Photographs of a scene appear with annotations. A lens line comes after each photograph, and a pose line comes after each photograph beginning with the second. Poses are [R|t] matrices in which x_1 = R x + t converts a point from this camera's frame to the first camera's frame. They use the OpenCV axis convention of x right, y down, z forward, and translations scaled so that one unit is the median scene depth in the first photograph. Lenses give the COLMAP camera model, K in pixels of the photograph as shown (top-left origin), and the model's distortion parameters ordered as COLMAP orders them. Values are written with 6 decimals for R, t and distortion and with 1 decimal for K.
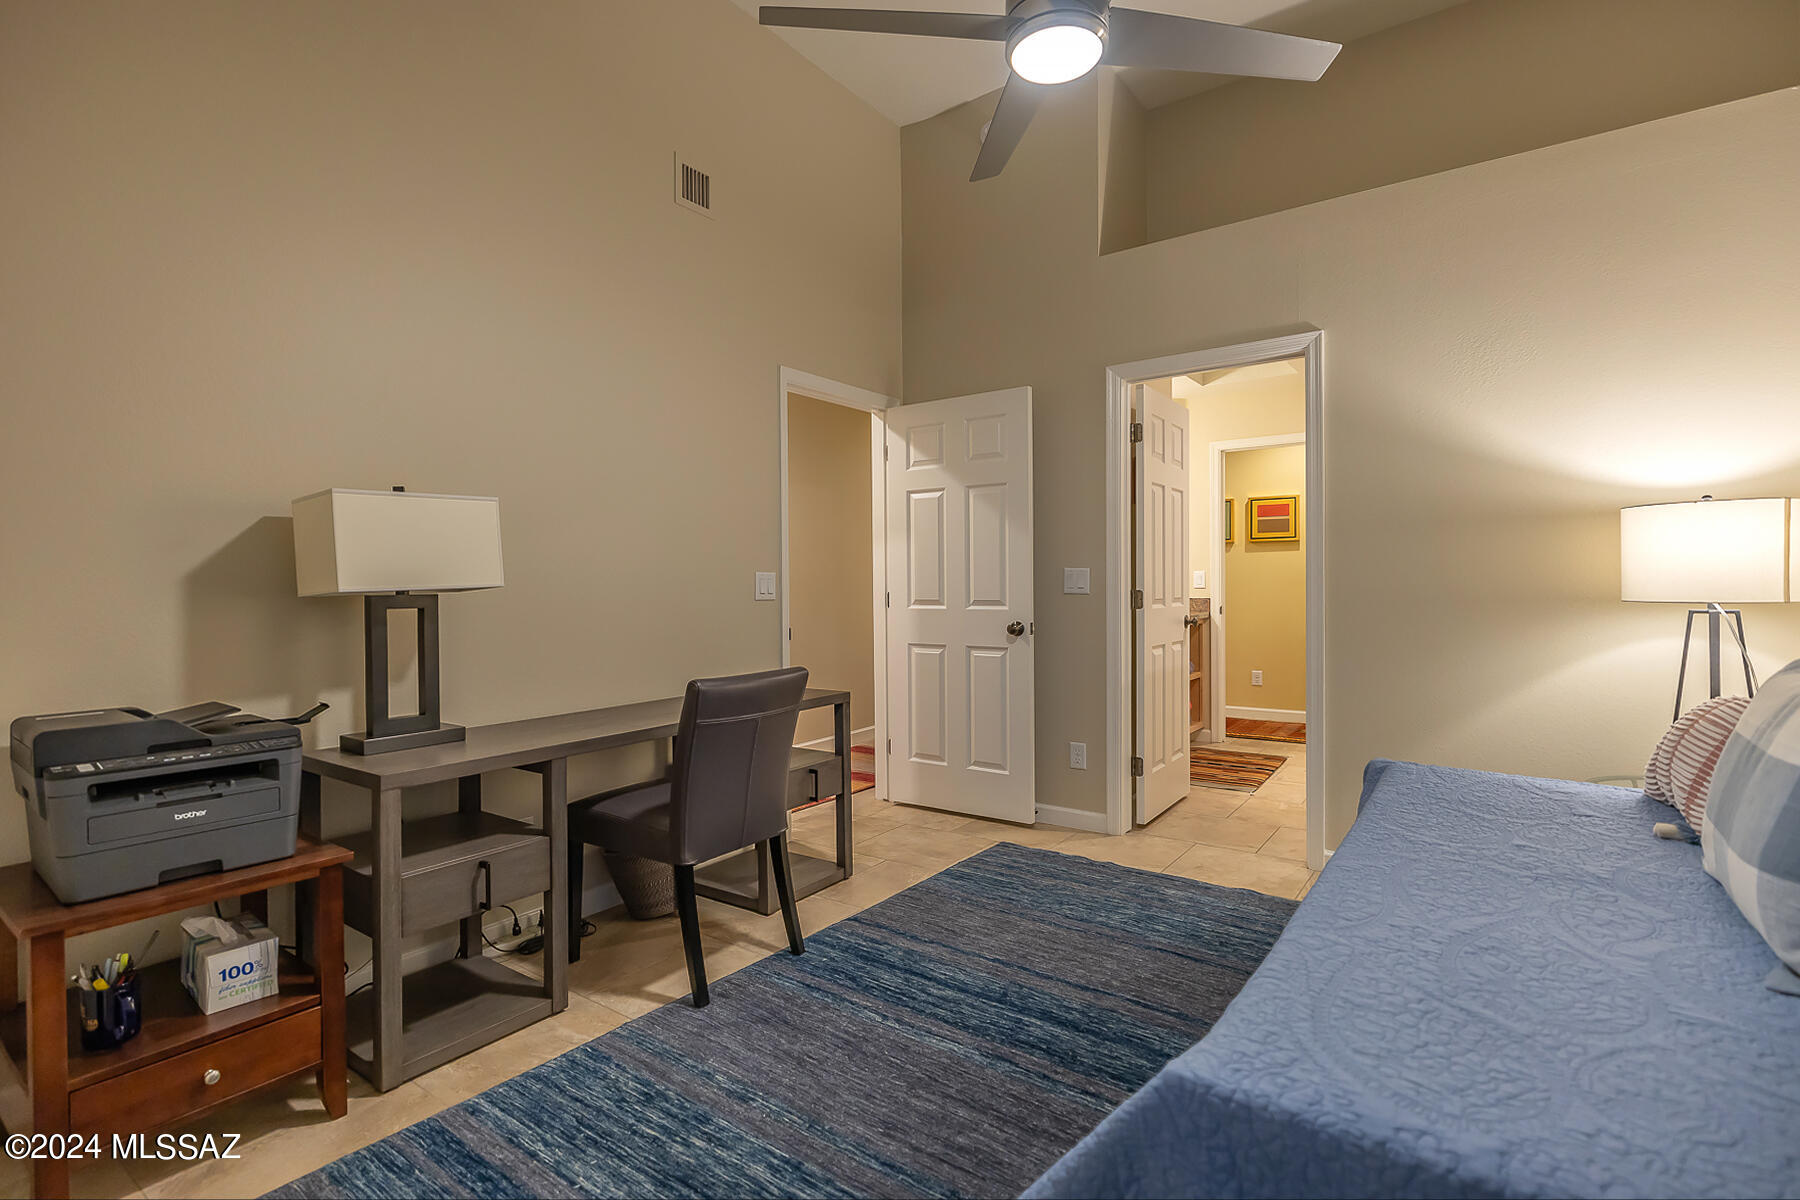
lens RADIAL K [[868.0, 0, 897.2], [0, 868.0, 594.7], [0, 0, 1]] dist [0.000479, 0.000026]
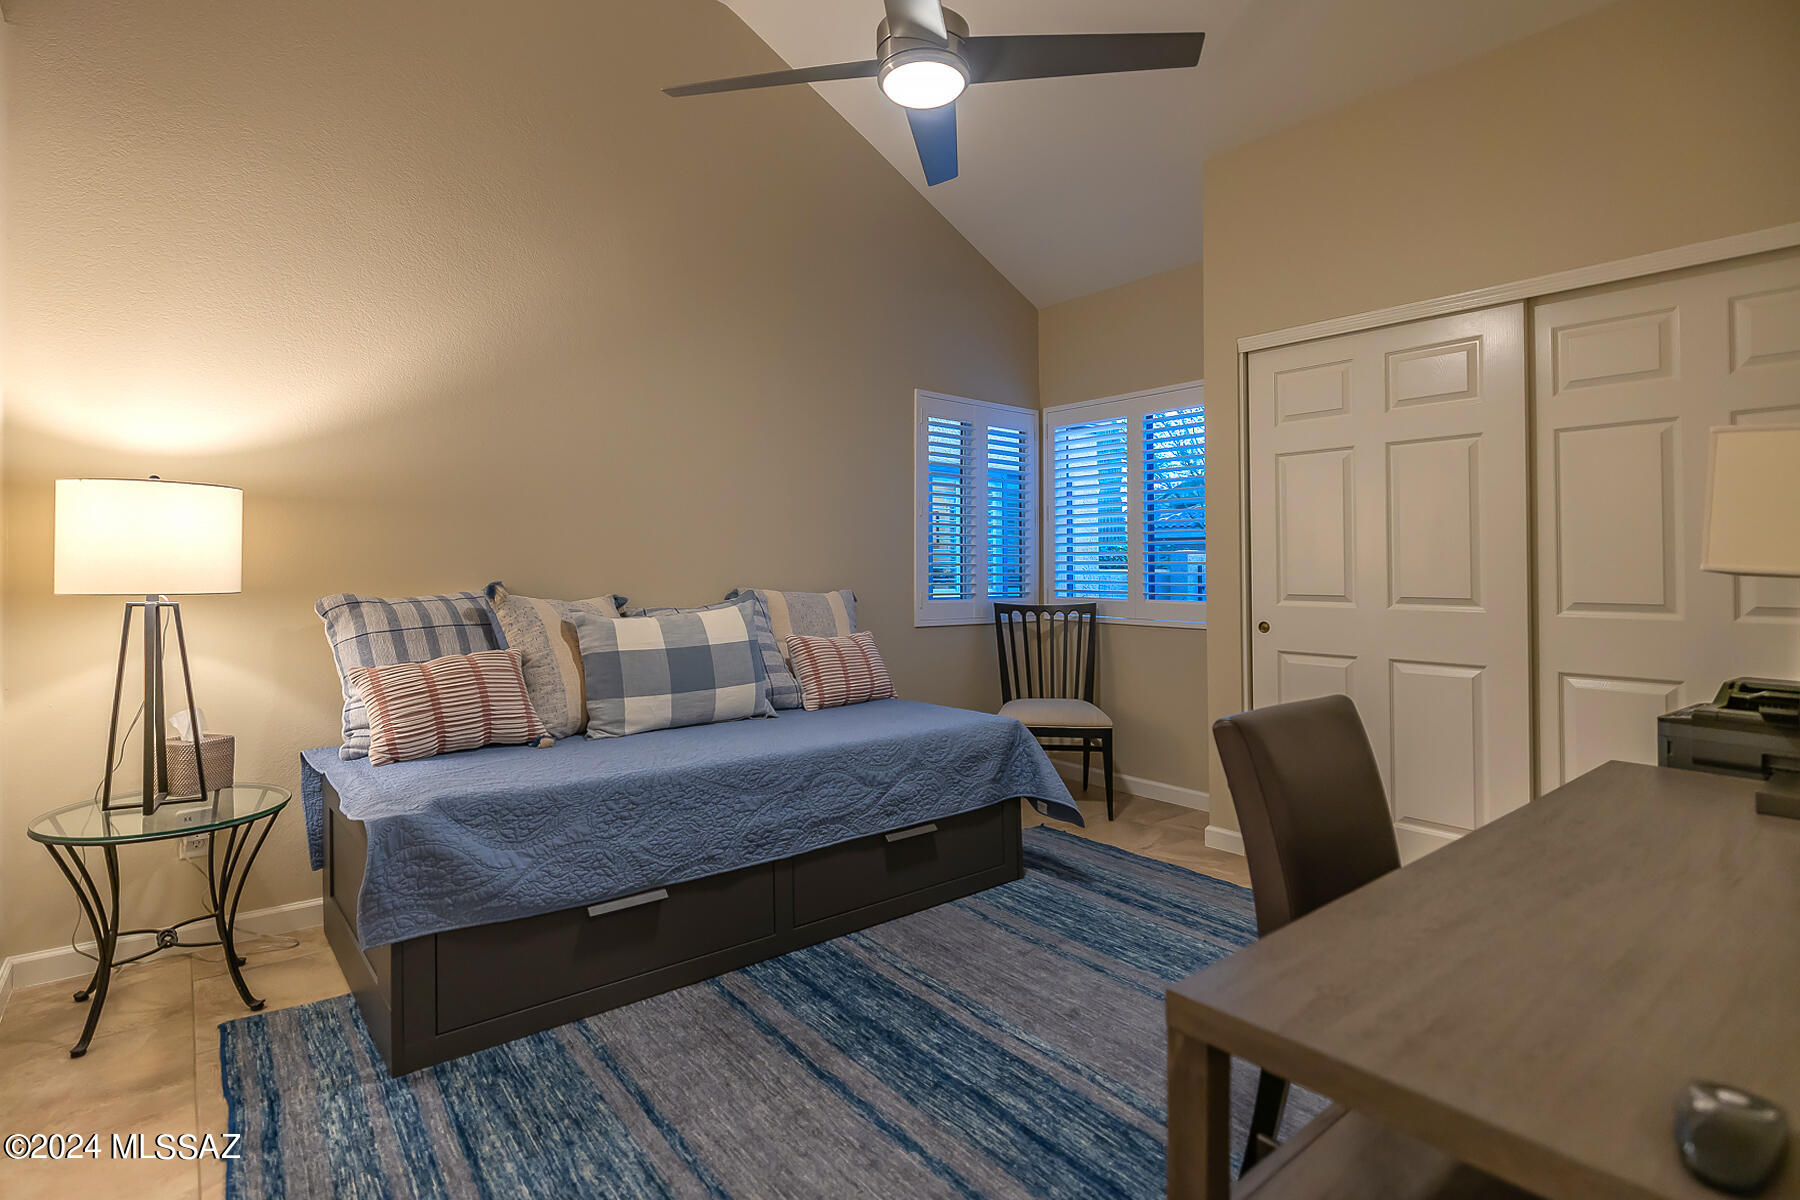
lens RADIAL K [[868.0, 0, 906.7], [0, 868.0, 589.1], [0, 0, 1]] dist [0.000479, 0.000026]
pose [[-0.964800, -0.000293, 0.262983, -0.059244], [0.002912, 0.999926, 0.011798, -0.005866], [-0.262967, 0.012149, -0.964728, 1.754796]]
